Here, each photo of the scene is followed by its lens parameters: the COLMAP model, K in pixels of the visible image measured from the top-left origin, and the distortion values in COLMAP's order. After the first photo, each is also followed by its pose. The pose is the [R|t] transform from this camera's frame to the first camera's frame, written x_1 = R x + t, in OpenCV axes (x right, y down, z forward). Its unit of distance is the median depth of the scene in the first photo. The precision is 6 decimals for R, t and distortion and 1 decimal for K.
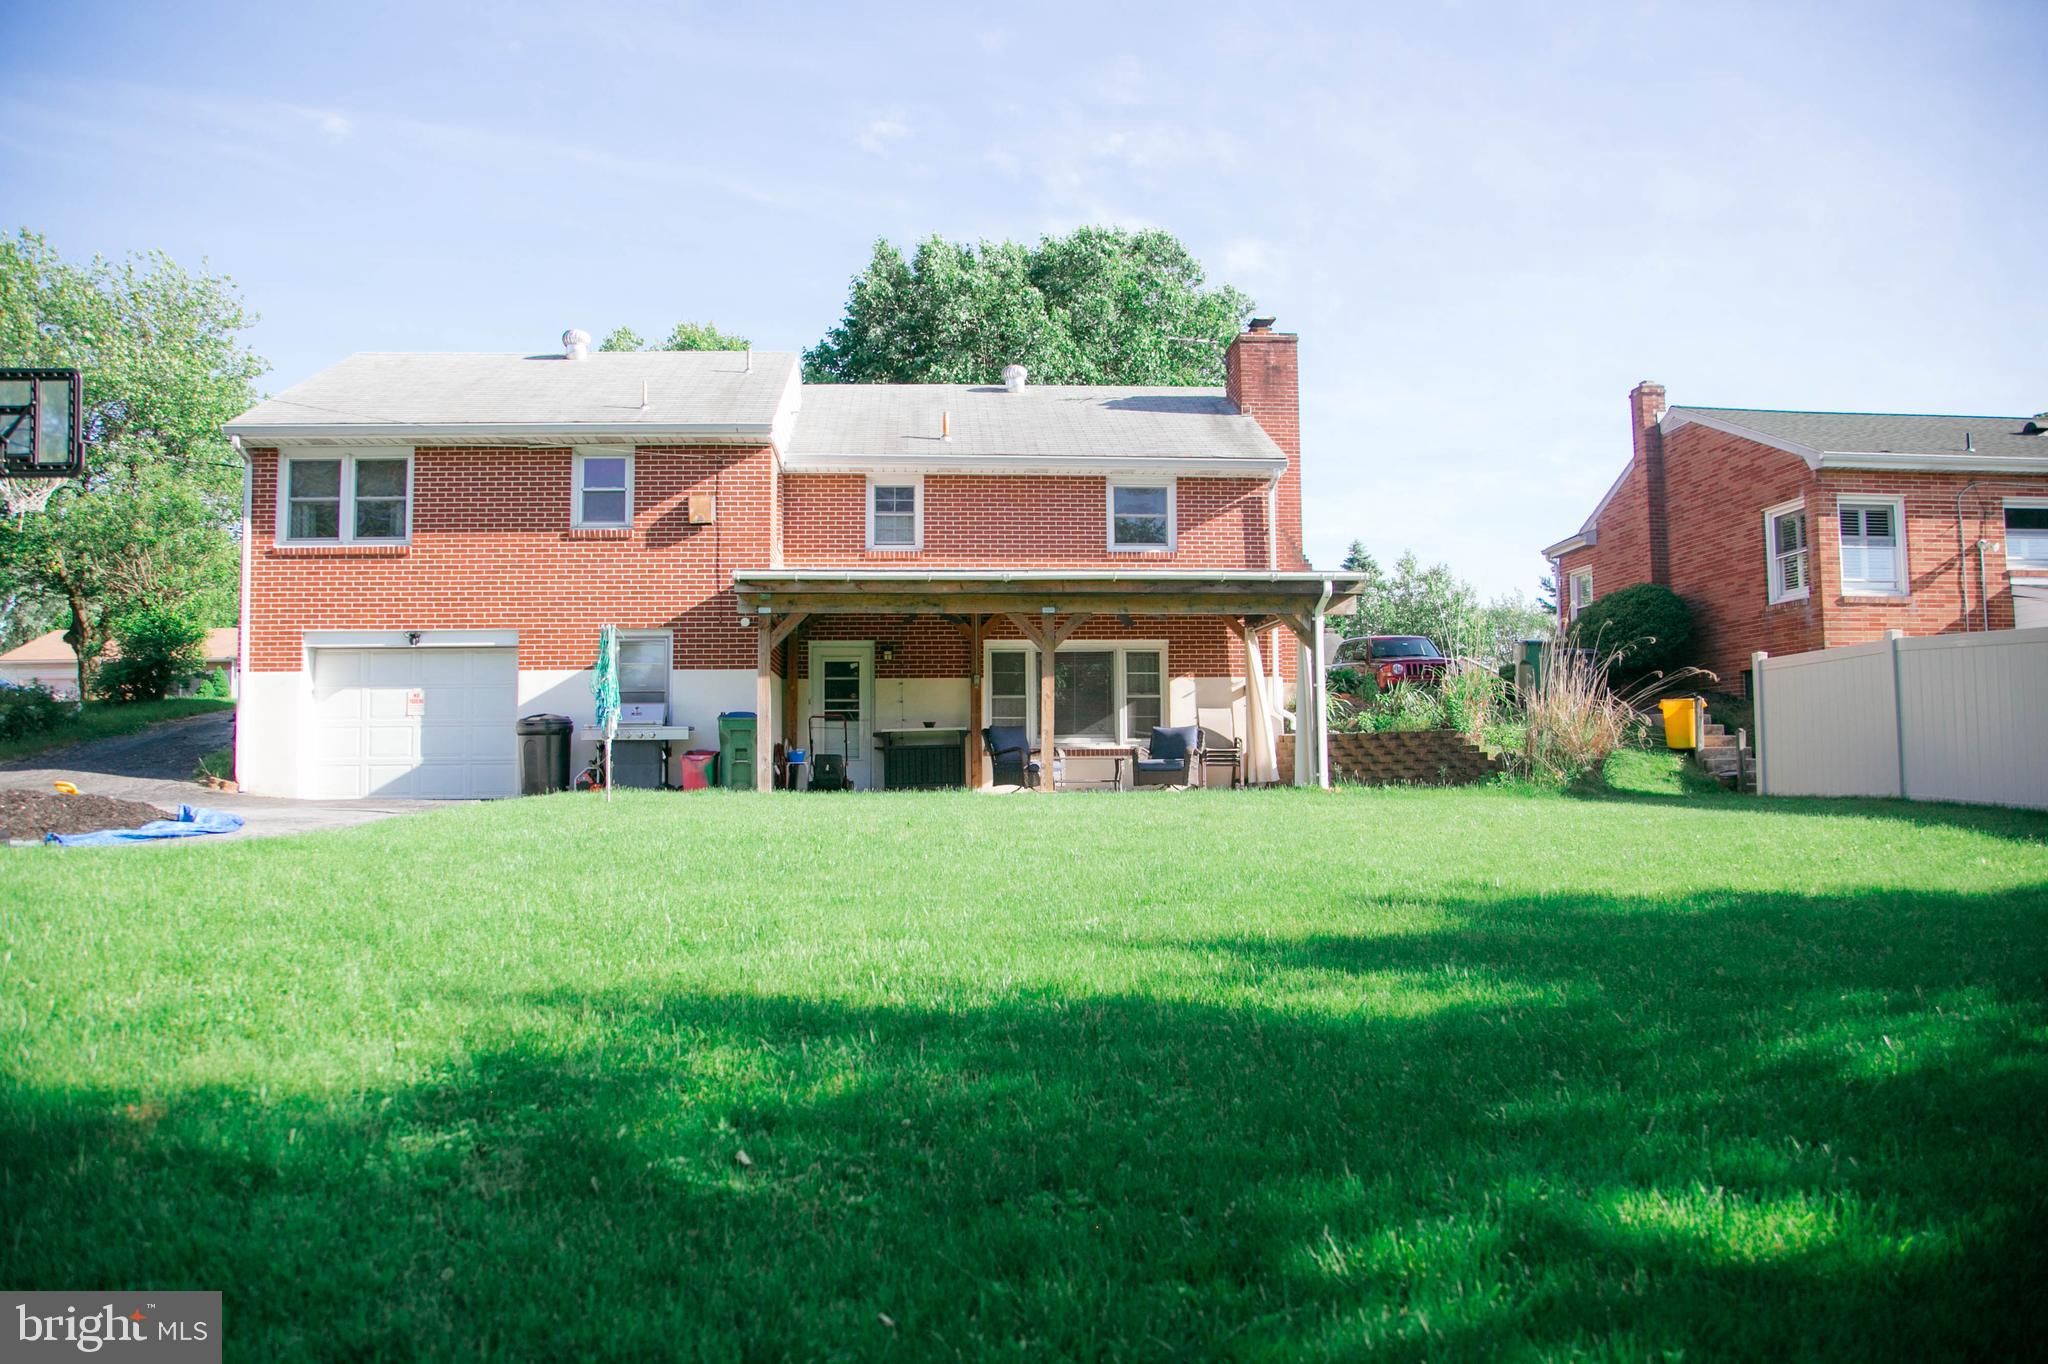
lens RADIAL K [[1514.4, 0, 1019.6], [0, 1514.4, 678.9], [0, 0, 1]] dist [-0.096498, 0.042930]
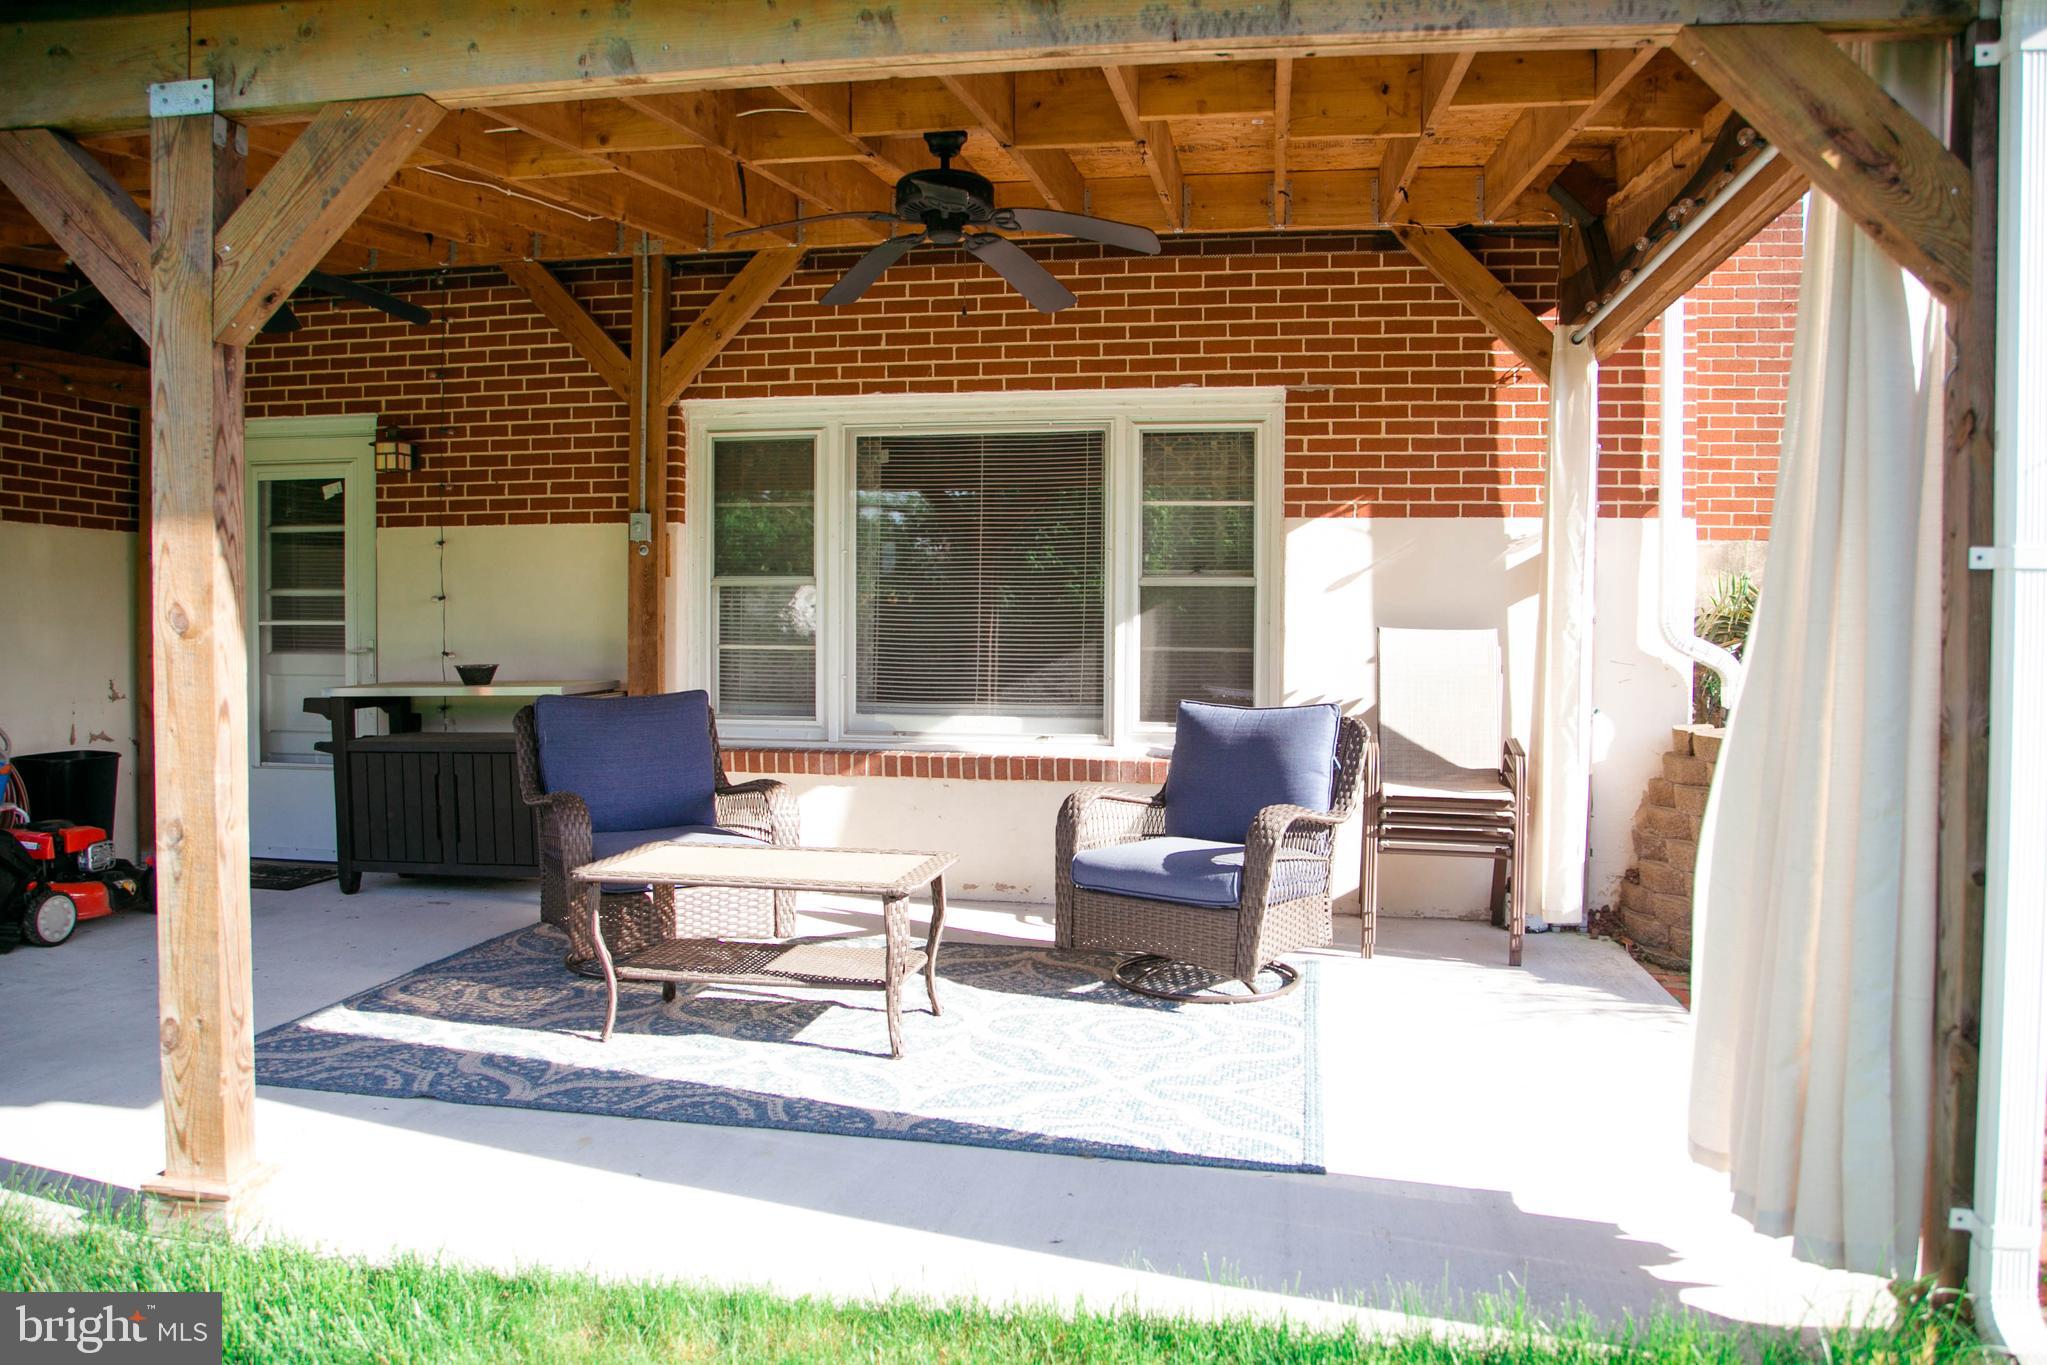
lens RADIAL K [[1513.6, 0, 1034.3], [0, 1513.6, 692.5], [0, 0, 1]] dist [-0.096498, 0.042930]
pose [[0.976549, 0.020152, -0.214348, 0.115052], [0.004304, 0.993583, 0.113019, -0.000440], [0.215250, -0.111291, 0.970197, 0.706353]]
